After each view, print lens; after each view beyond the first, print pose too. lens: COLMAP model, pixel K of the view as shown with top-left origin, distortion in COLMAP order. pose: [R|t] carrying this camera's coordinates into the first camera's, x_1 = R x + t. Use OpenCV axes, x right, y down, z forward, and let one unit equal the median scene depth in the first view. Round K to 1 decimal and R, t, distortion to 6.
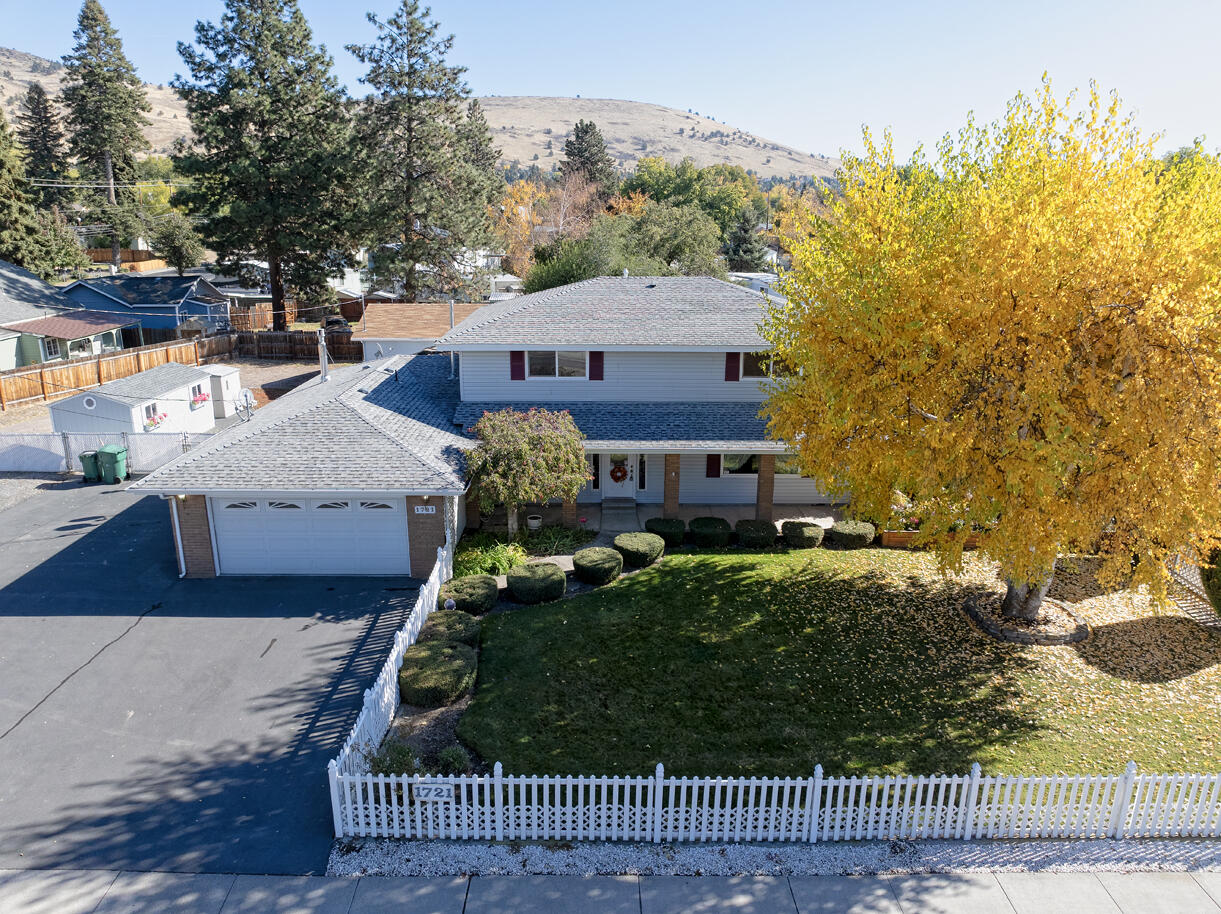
lens RADIAL K [[862.3, 0, 610.5], [0, 862.3, 457.0], [0, 0, 1]] dist [-0.050352, 0.020035]
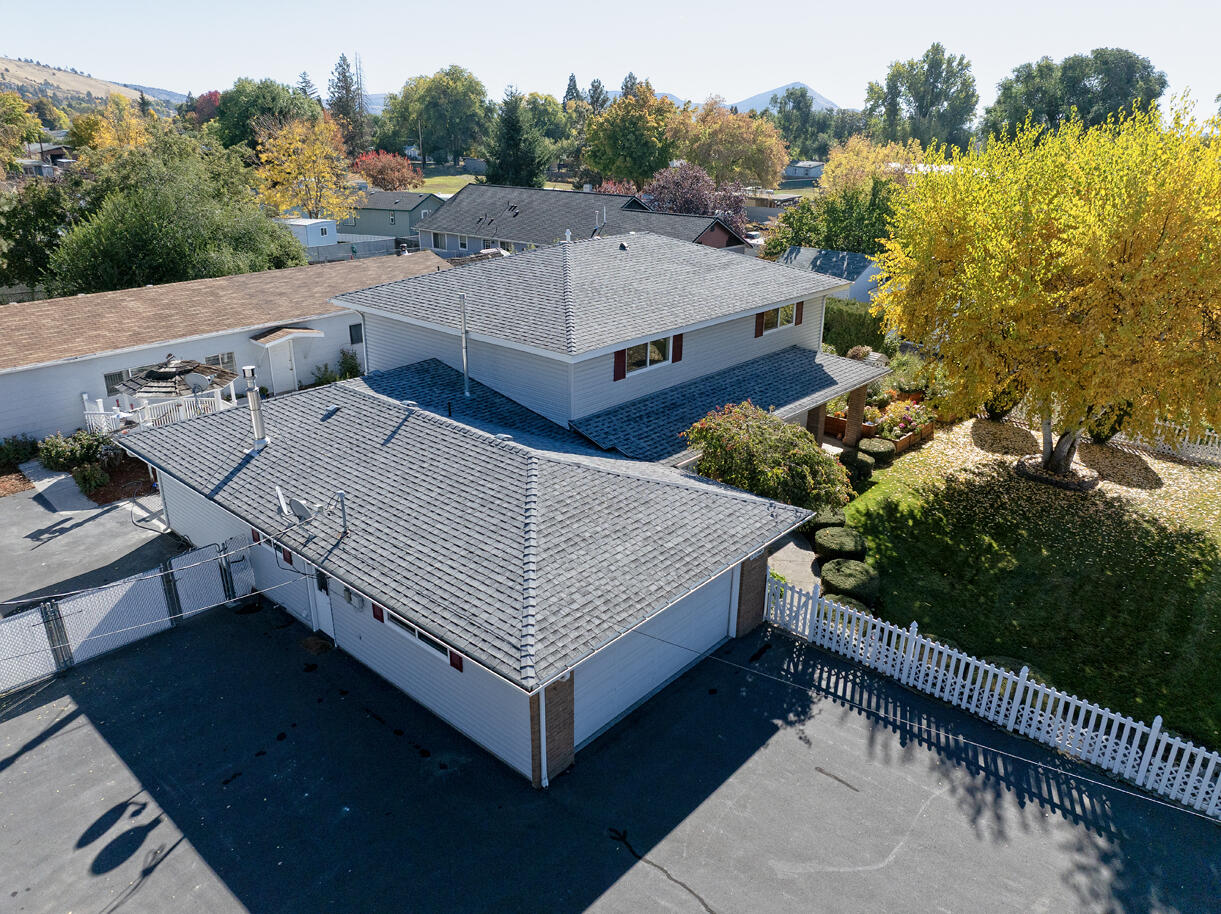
lens RADIAL K [[862.3, 0, 610.5], [0, 862.3, 457.0], [0, 0, 1]] dist [-0.050352, 0.020035]
pose [[0.667966, -0.266707, 0.694758, -0.919255], [0.198423, 0.963606, 0.179143, -0.217857], [-0.717251, 0.018194, 0.696577, 0.560783]]
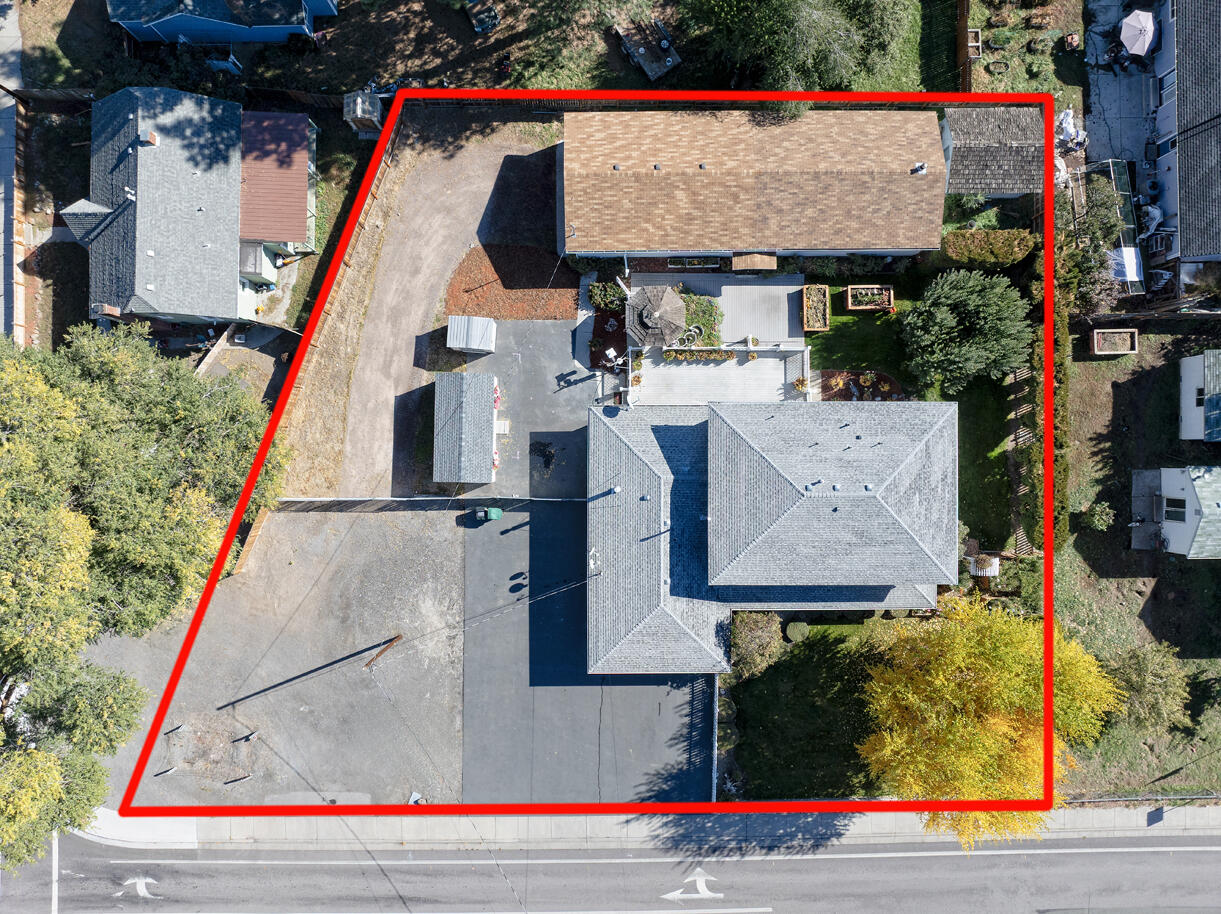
lens RADIAL K [[835.9, 0, 617.6], [0, 835.9, 458.3], [0, 0, 1]] dist [-0.038721, -0.001164]
pose [[0.999945, 0.010465, 0.001109, -0.506546], [-0.003981, 0.278609, 0.960396, -2.411372], [0.009742, -0.960348, 0.278635, 0.947299]]
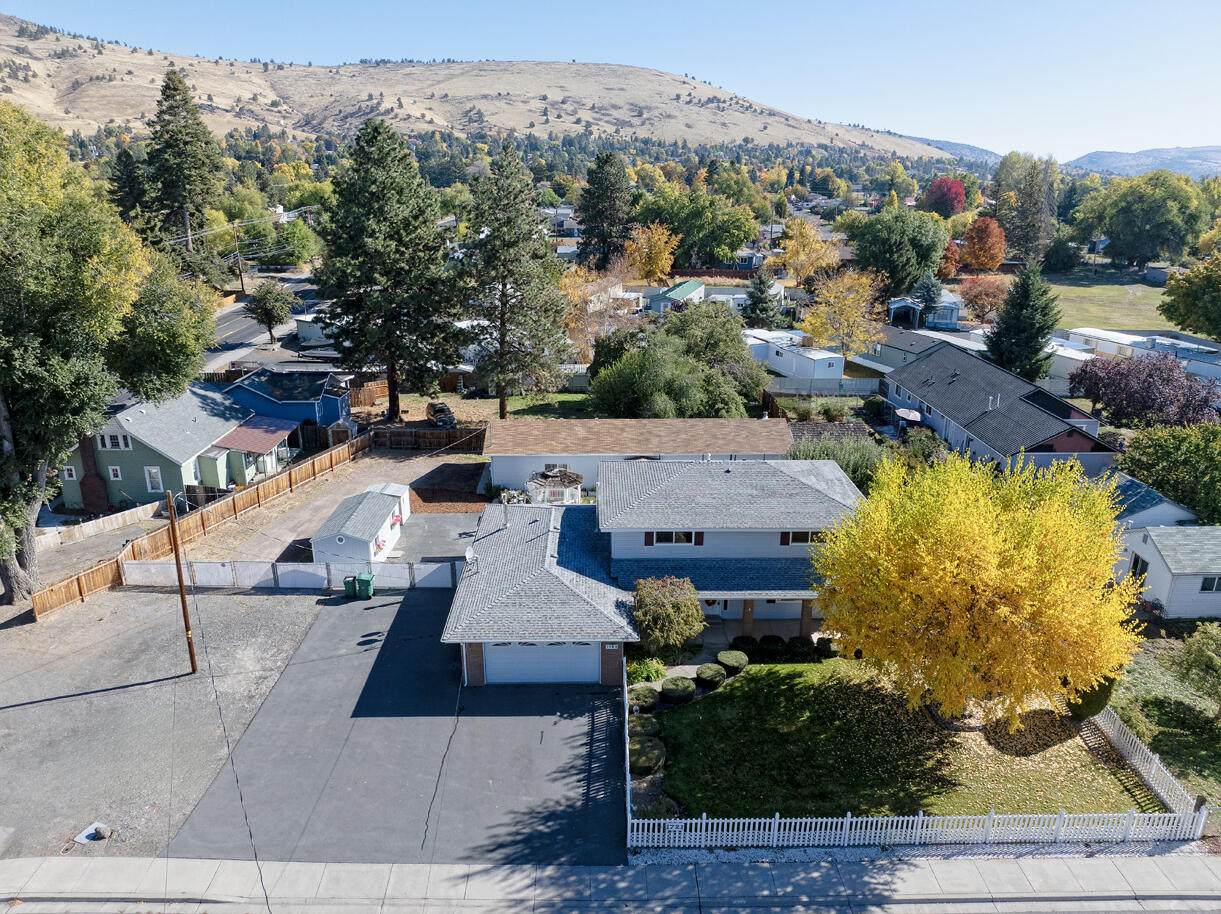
lens RADIAL K [[862.3, 0, 610.5], [0, 862.3, 457.0], [0, 0, 1]] dist [-0.050352, 0.020035]
pose [[0.999976, -0.003989, 0.005732, -0.242008], [0.003747, 0.999125, 0.041647, -0.412689], [-0.005893, -0.041625, 0.999116, -0.733556]]
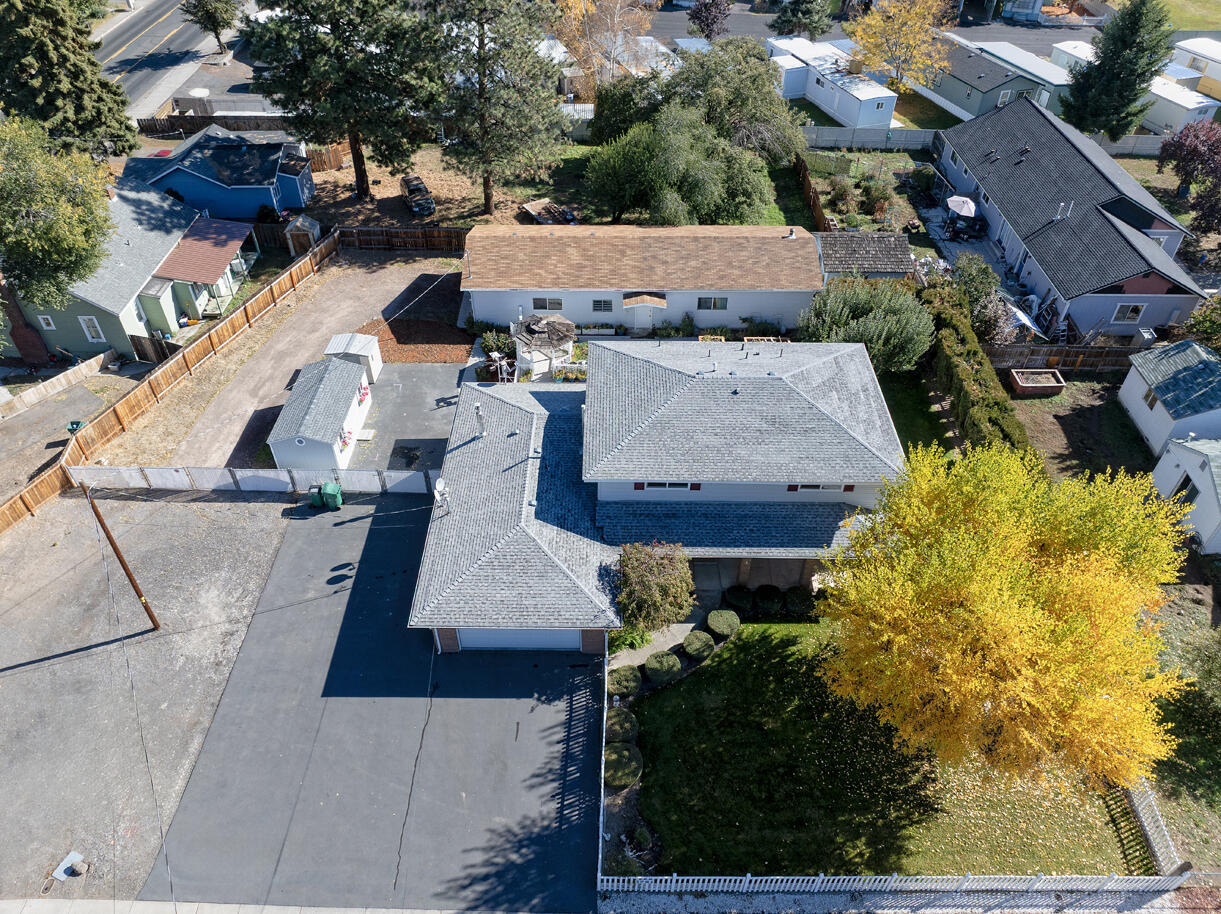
lens RADIAL K [[862.3, 0, 610.5], [0, 862.3, 457.0], [0, 0, 1]] dist [-0.050352, 0.020035]
pose [[0.999831, 0.011893, -0.013996, -0.175742], [-0.004419, 0.895409, 0.445223, -0.985893], [0.017827, -0.445086, 0.895311, -0.300357]]
